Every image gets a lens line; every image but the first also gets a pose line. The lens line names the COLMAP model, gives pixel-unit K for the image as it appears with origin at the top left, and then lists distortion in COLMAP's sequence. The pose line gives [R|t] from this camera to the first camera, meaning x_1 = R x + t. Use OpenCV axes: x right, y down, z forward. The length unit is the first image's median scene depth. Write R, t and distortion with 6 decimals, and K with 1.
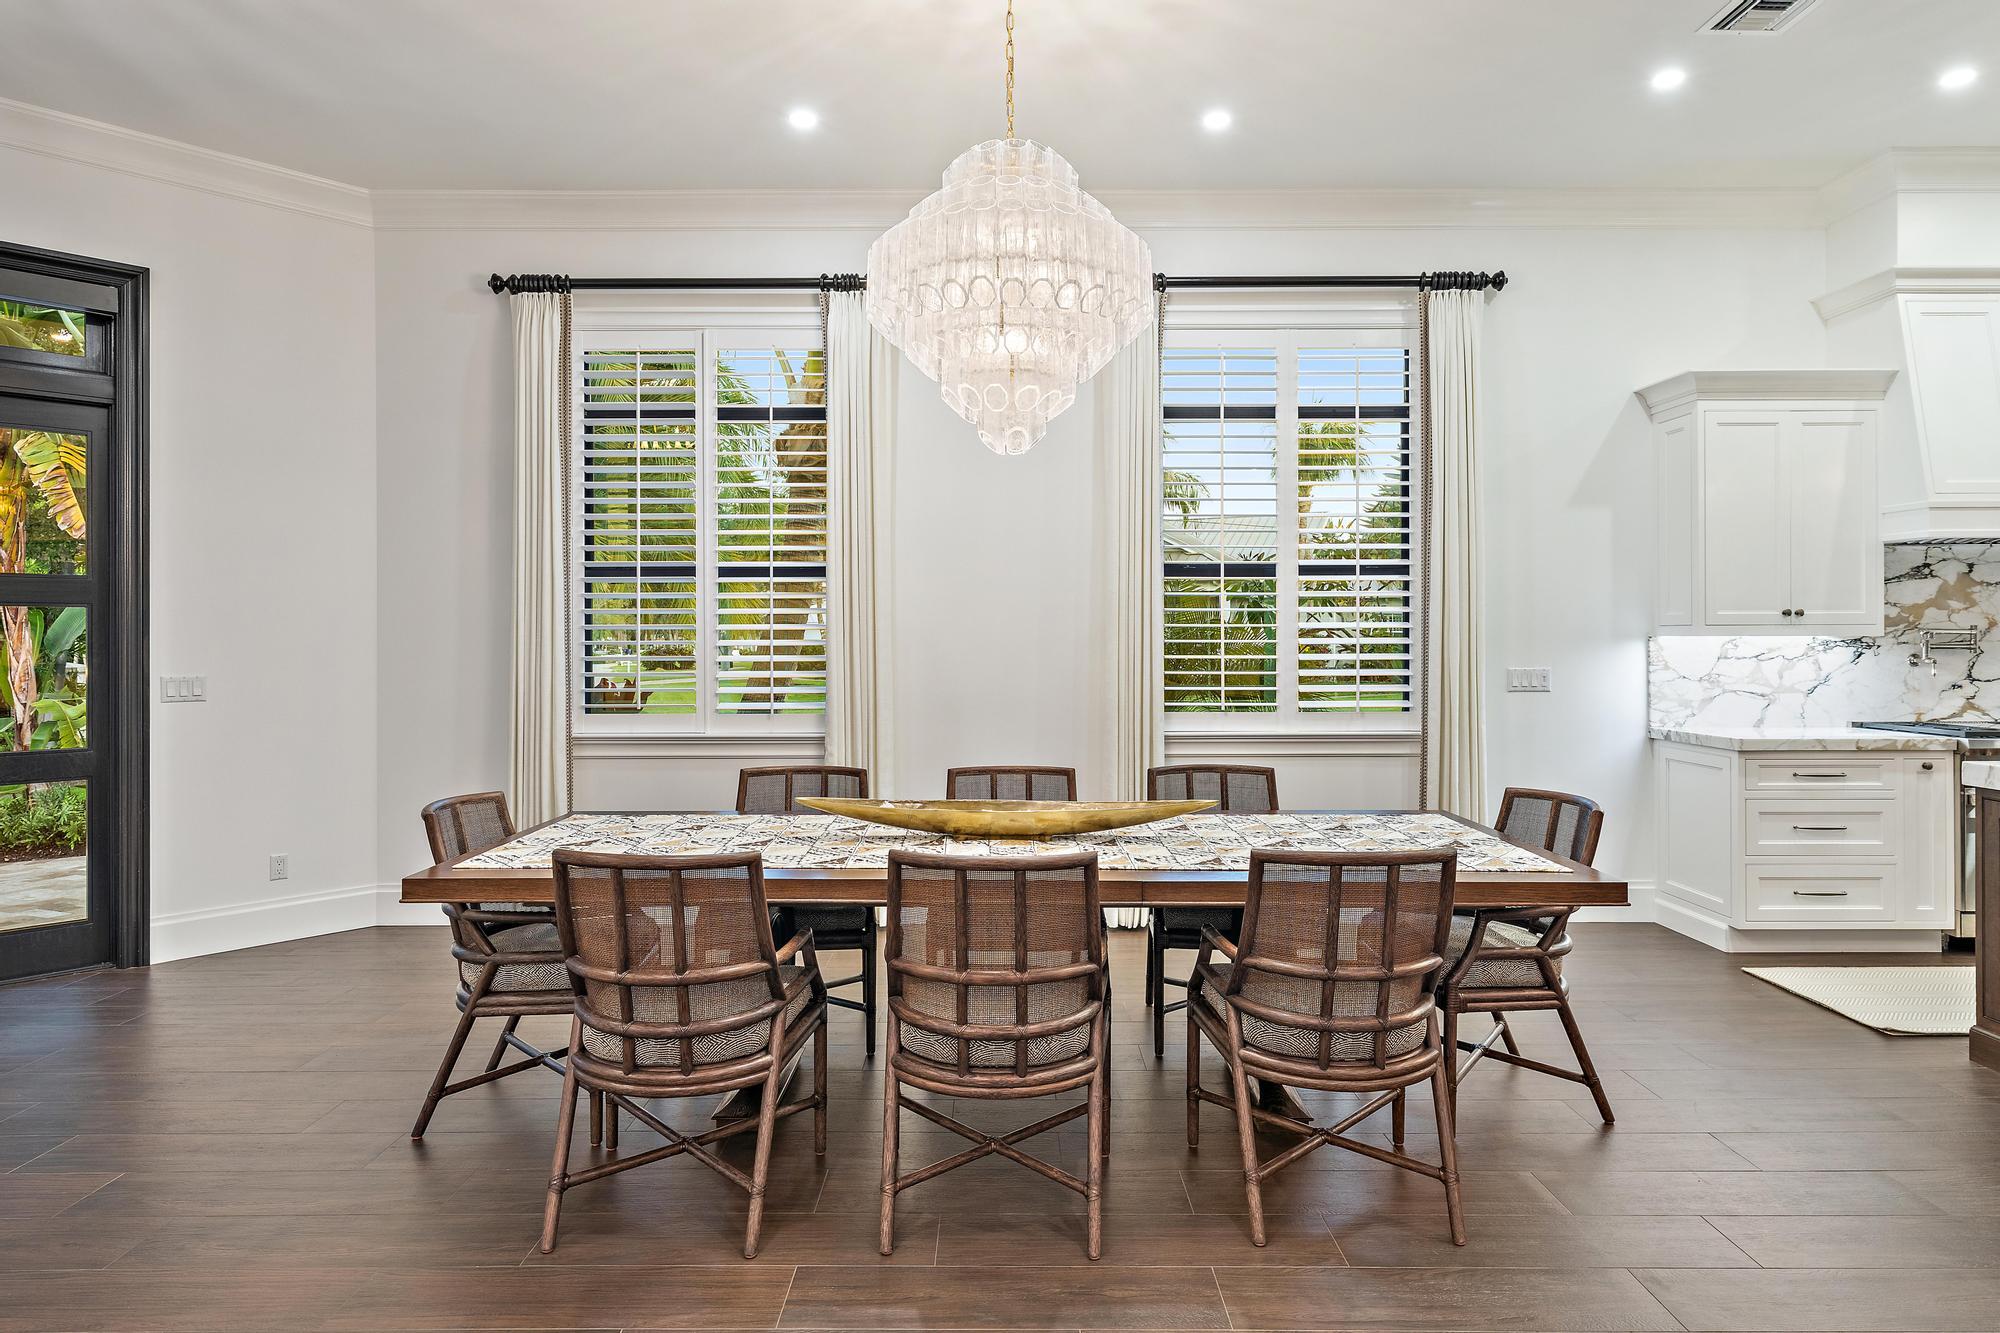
lens RADIAL K [[882.0, 0, 998.1], [0, 882.0, 641.1], [0, 0, 1]] dist [0.000473, 0.000107]
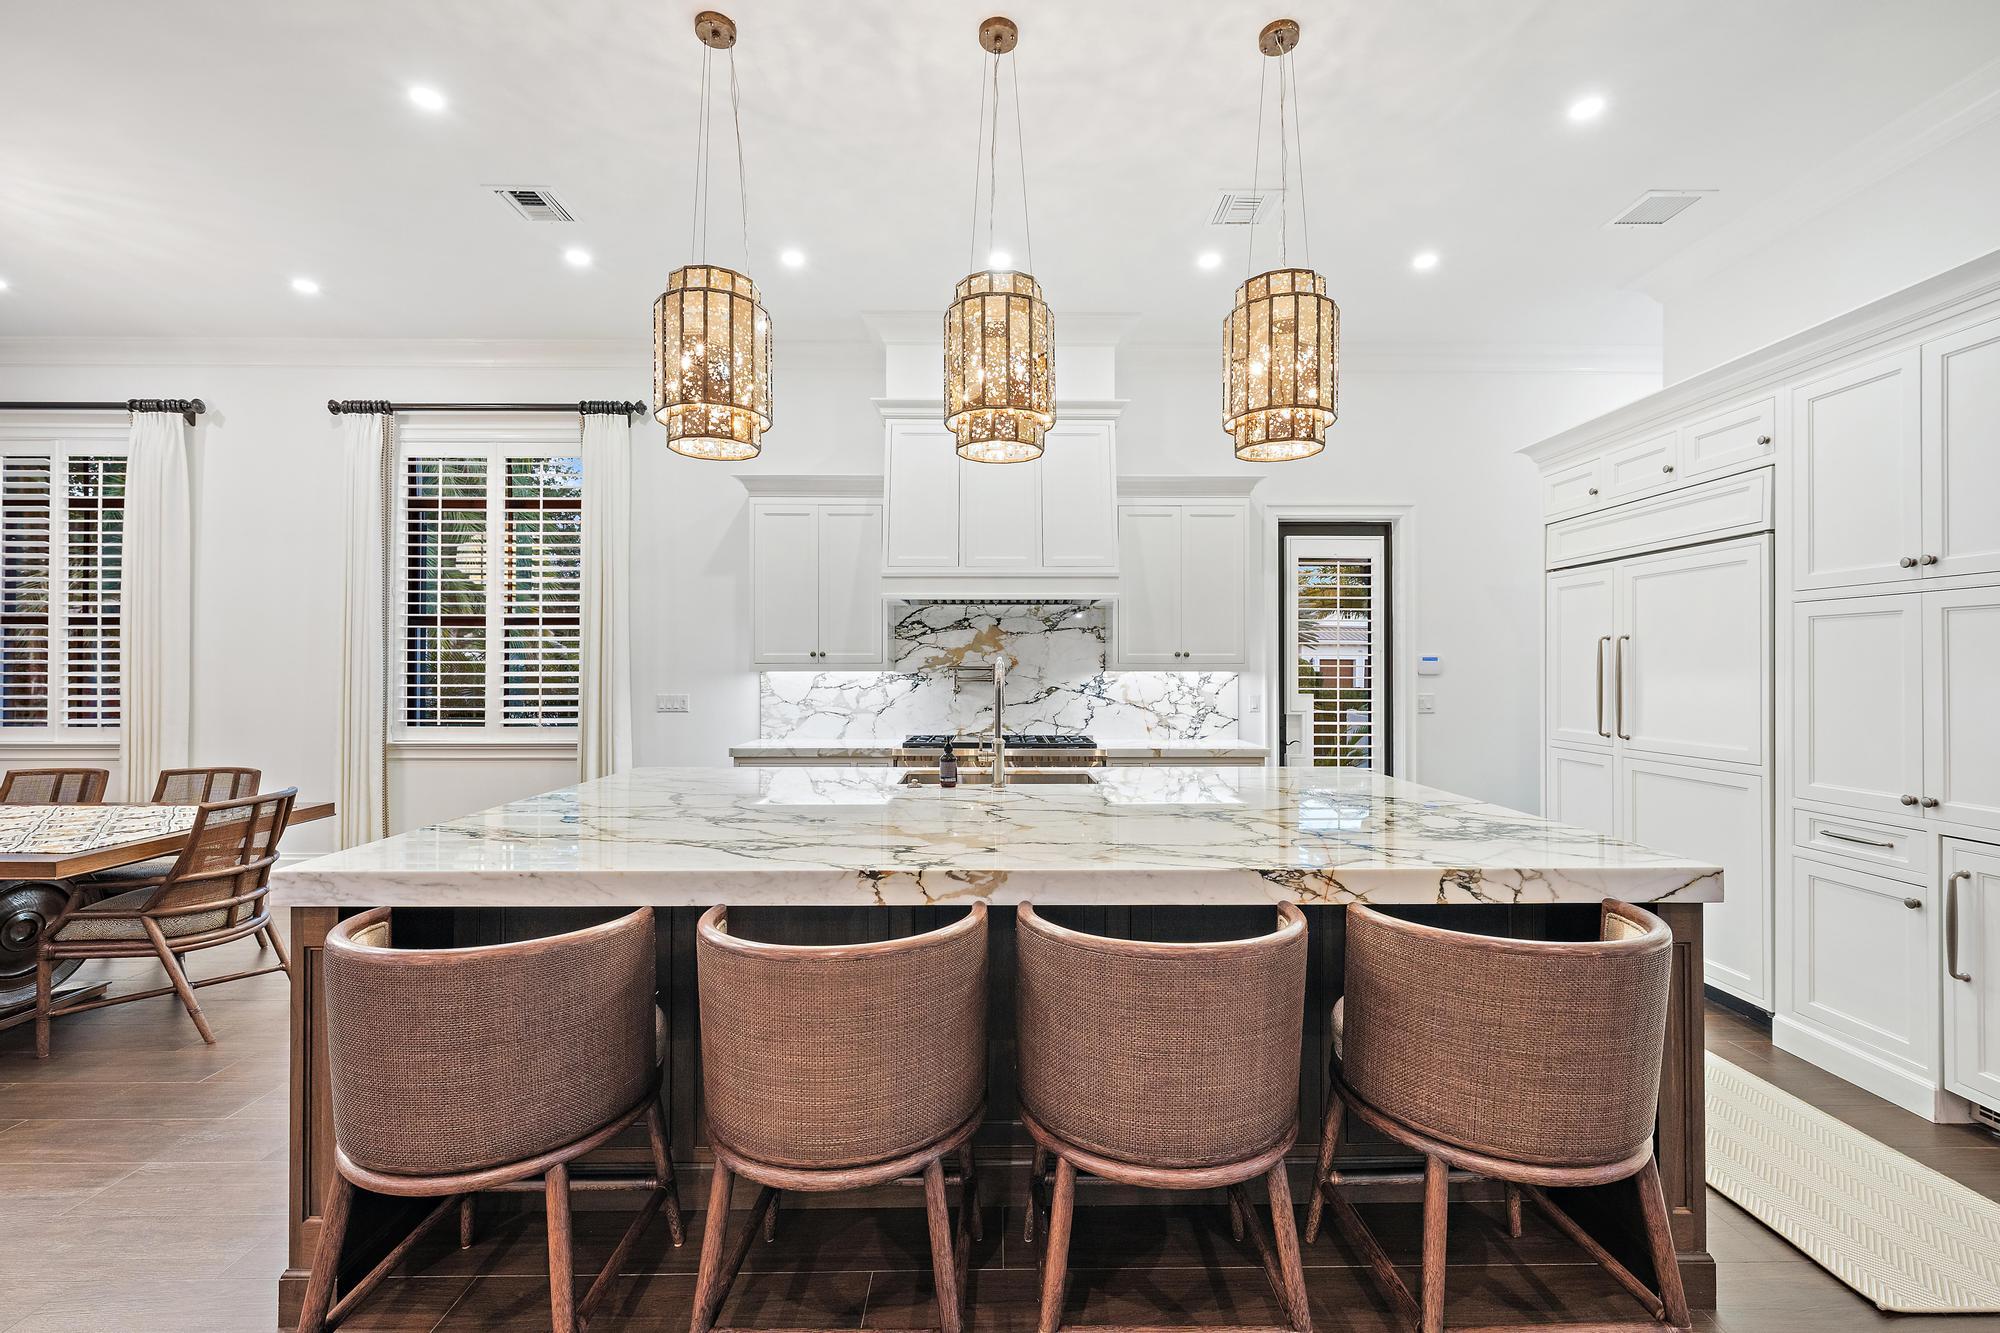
lens RADIAL K [[650.6, 0, 911.9], [0, 650.6, 667.3], [0, 0, 1]] dist [-0.006676, -0.000030]
pose [[0.999803, 0.003194, 0.019580, 0.949355], [-0.003000, 0.999946, -0.009943, -0.002234], [-0.019610, 0.009882, 0.999759, 0.002647]]
